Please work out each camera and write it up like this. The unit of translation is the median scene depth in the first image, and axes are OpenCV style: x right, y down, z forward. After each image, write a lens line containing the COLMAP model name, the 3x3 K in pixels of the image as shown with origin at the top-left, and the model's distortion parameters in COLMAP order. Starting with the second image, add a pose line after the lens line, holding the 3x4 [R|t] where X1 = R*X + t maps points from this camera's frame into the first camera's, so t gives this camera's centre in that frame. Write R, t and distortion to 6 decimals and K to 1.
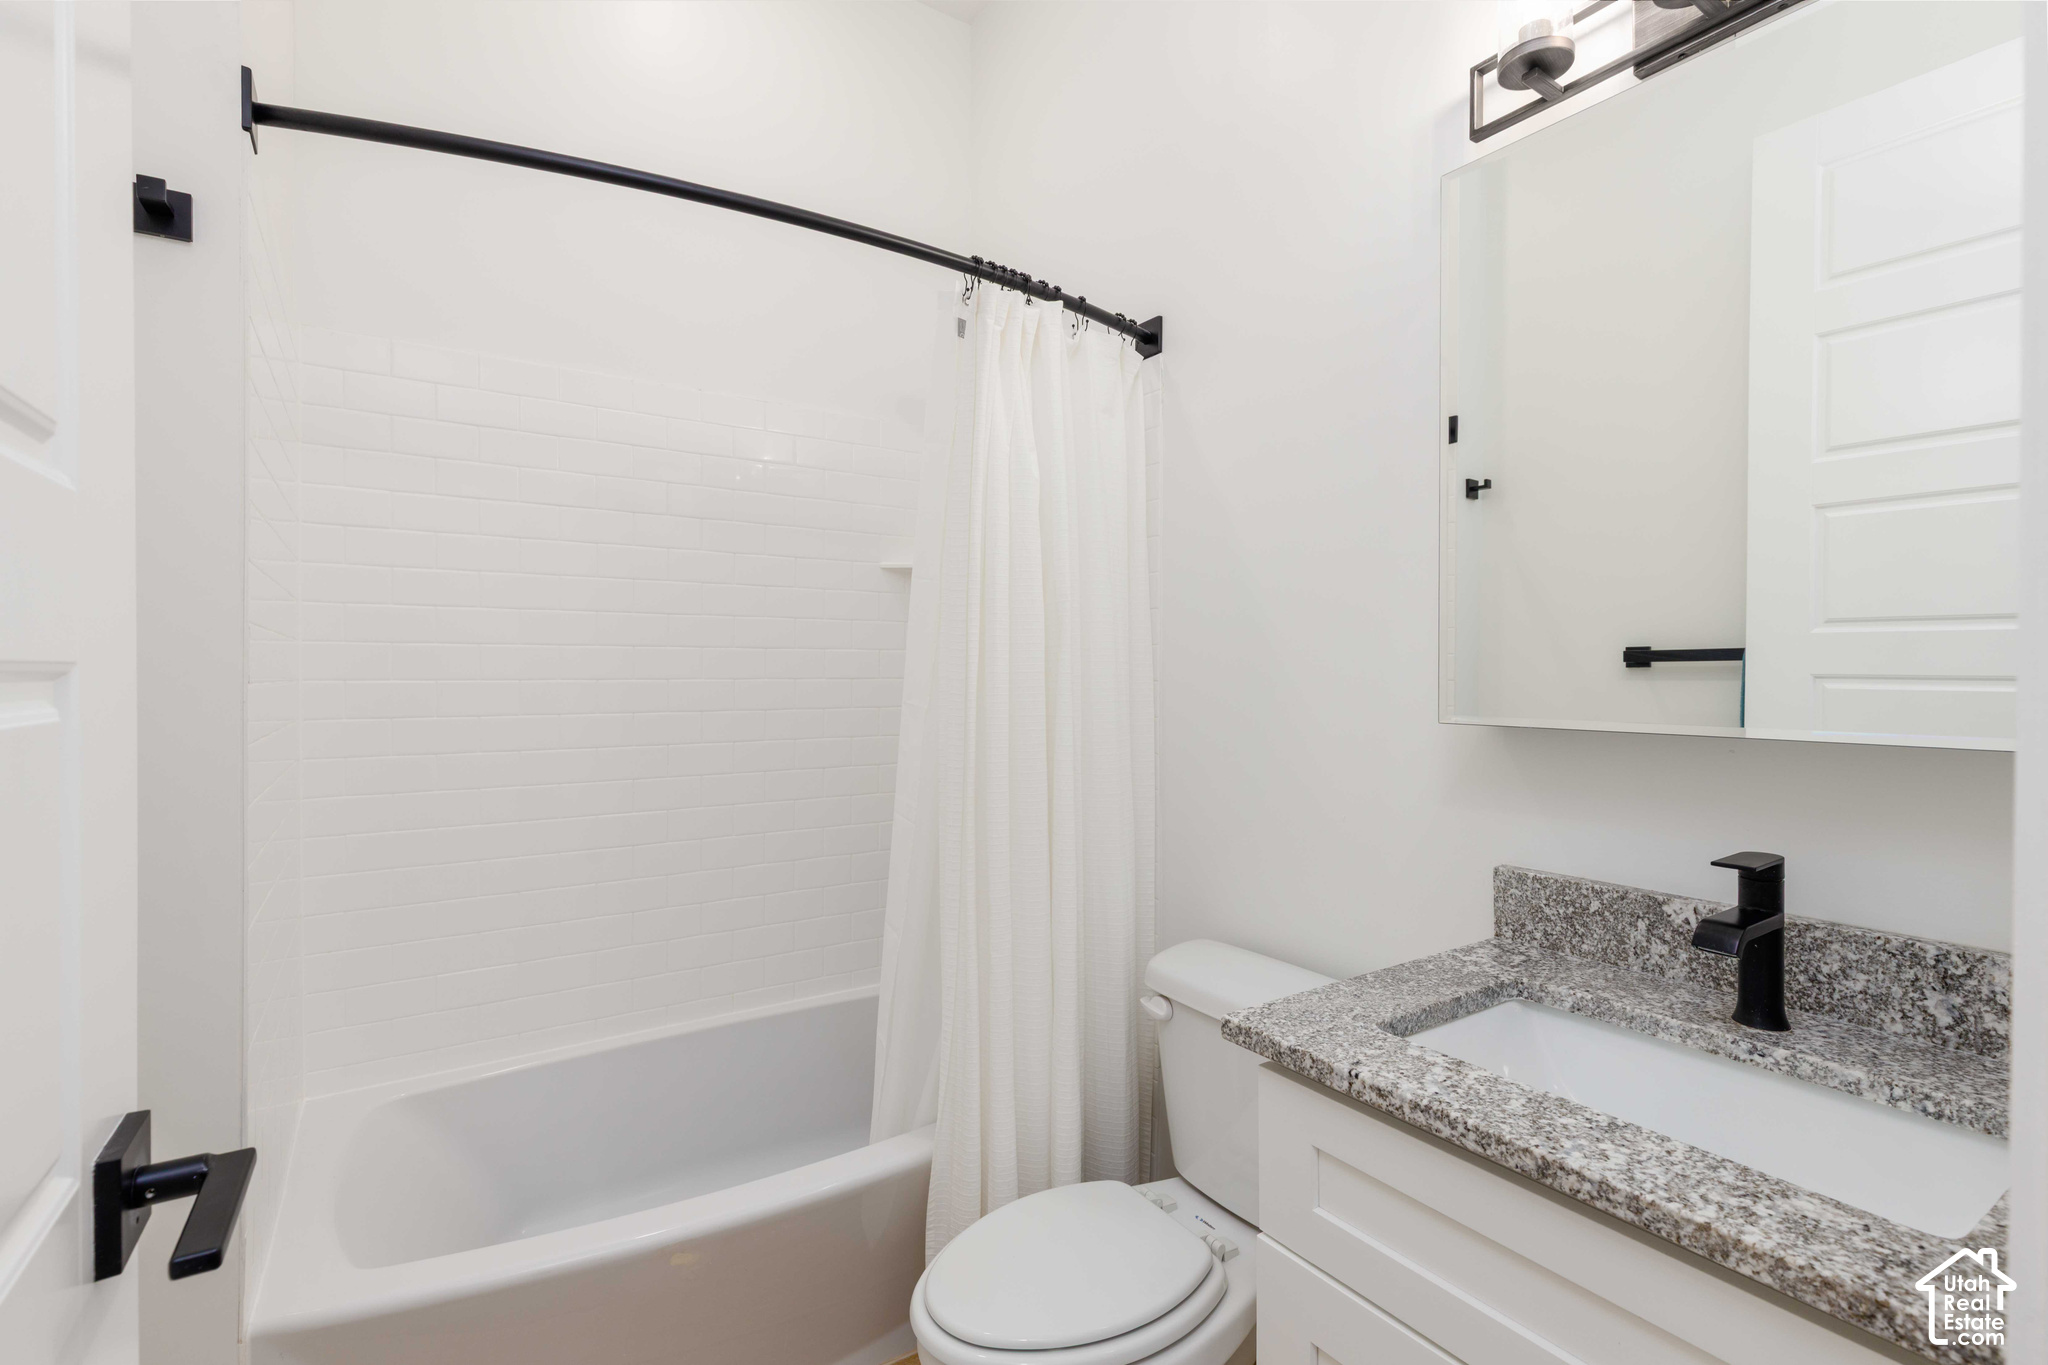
lens RADIAL K [[937.9, 0, 1030.9], [0, 937.9, 672.7], [0, 0, 1]] dist [0.000203, 0.000117]
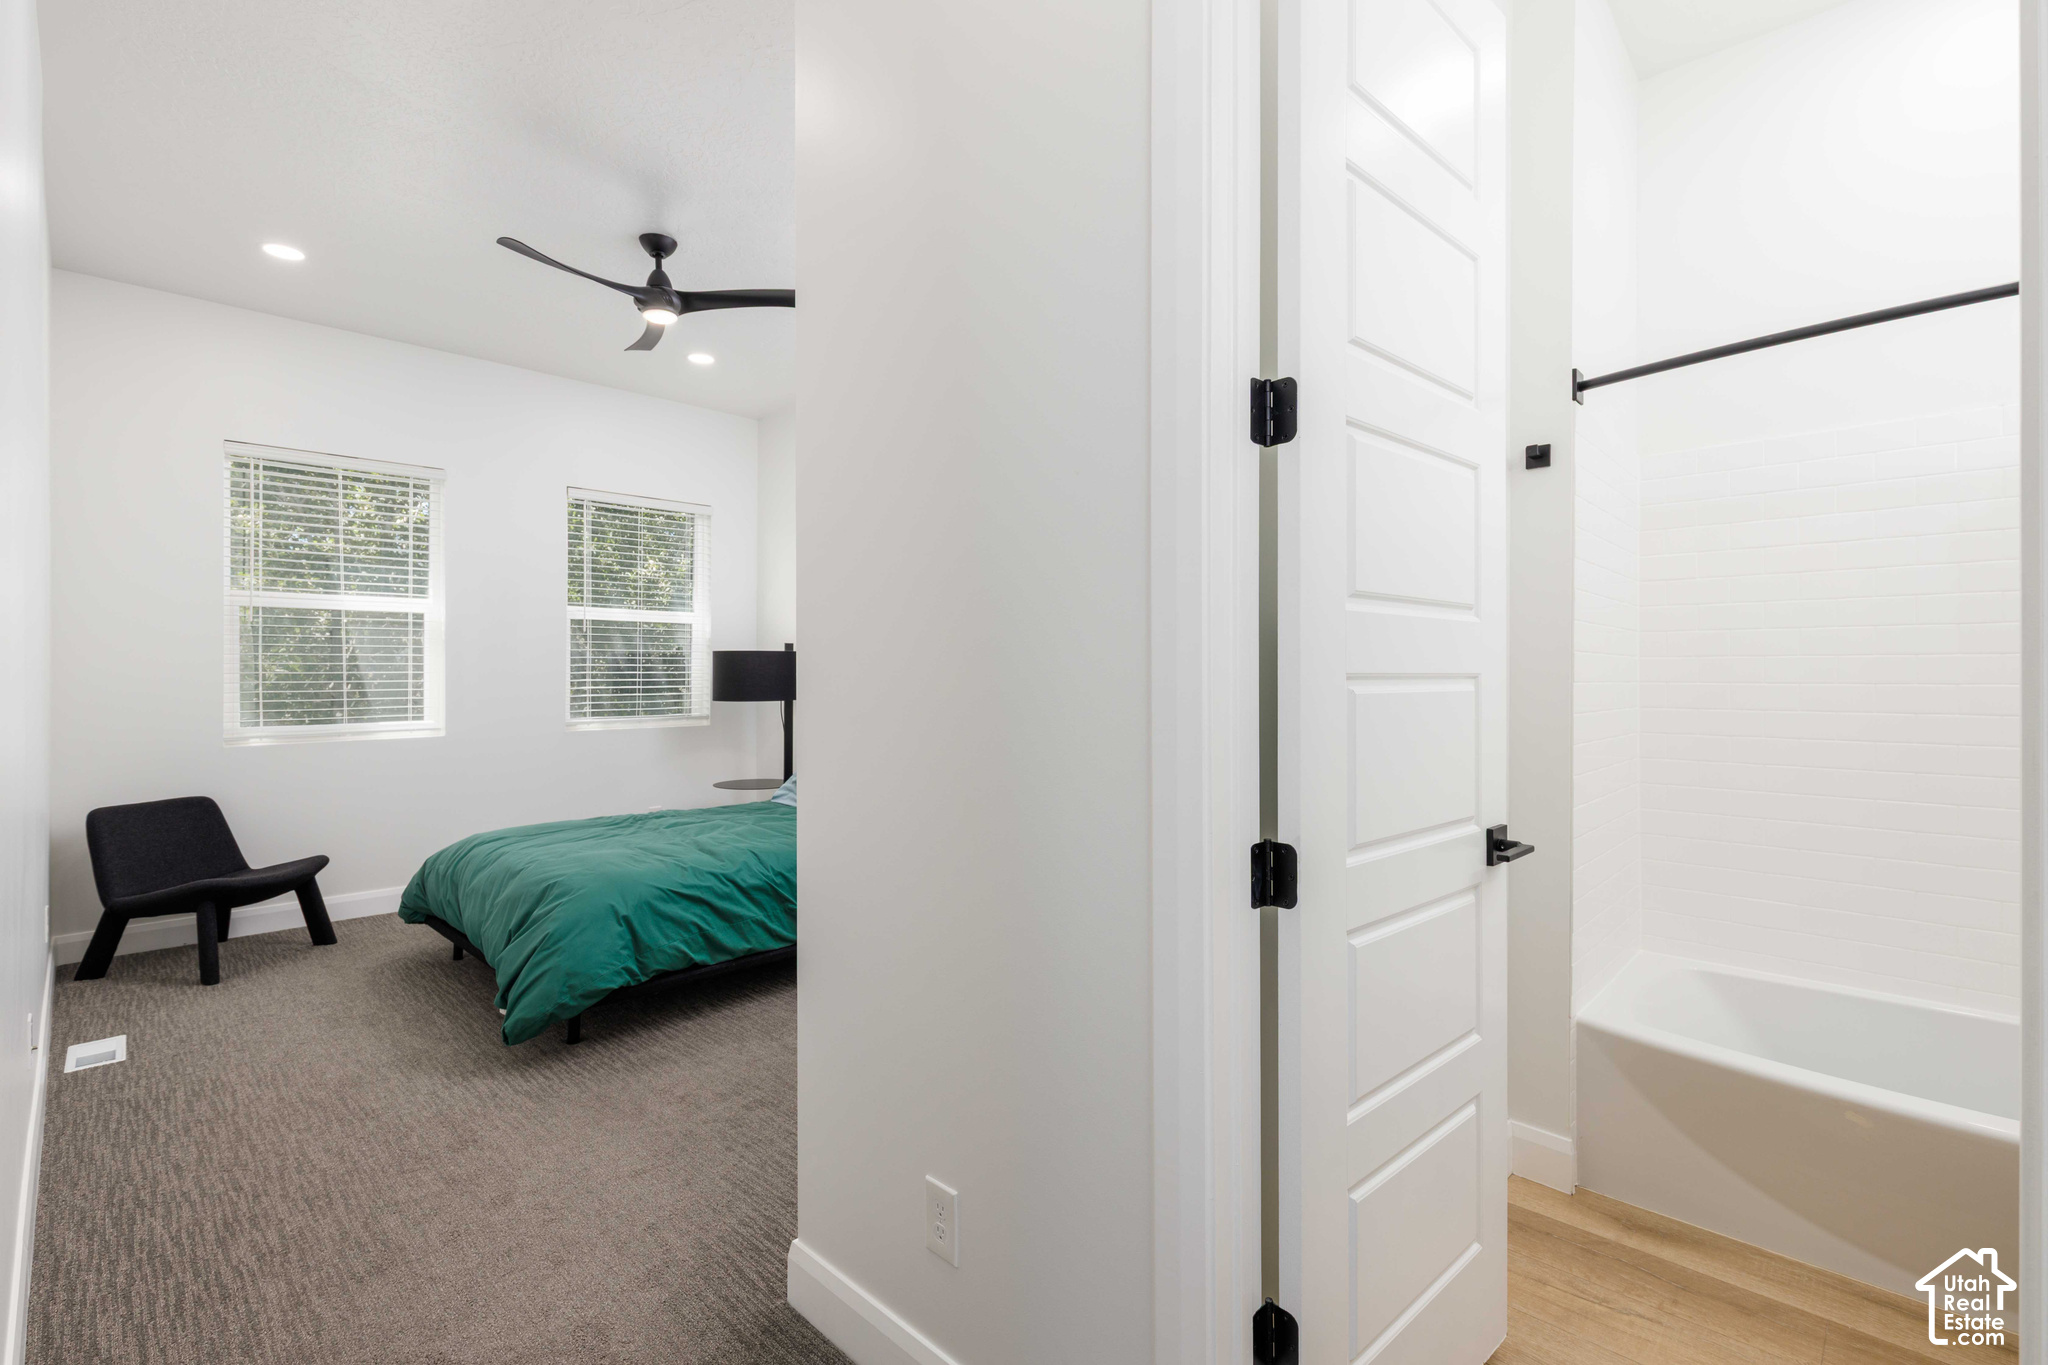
lens RADIAL K [[937.9, 0, 1029.0], [0, 937.9, 681.9], [0, 0, 1]] dist [0.000203, 0.000117]
pose [[0.270202, -0.002045, -0.962801, 0.728590], [-0.003293, 0.999990, -0.003048, 0.011608], [0.962798, 0.003994, 0.270193, -0.609323]]
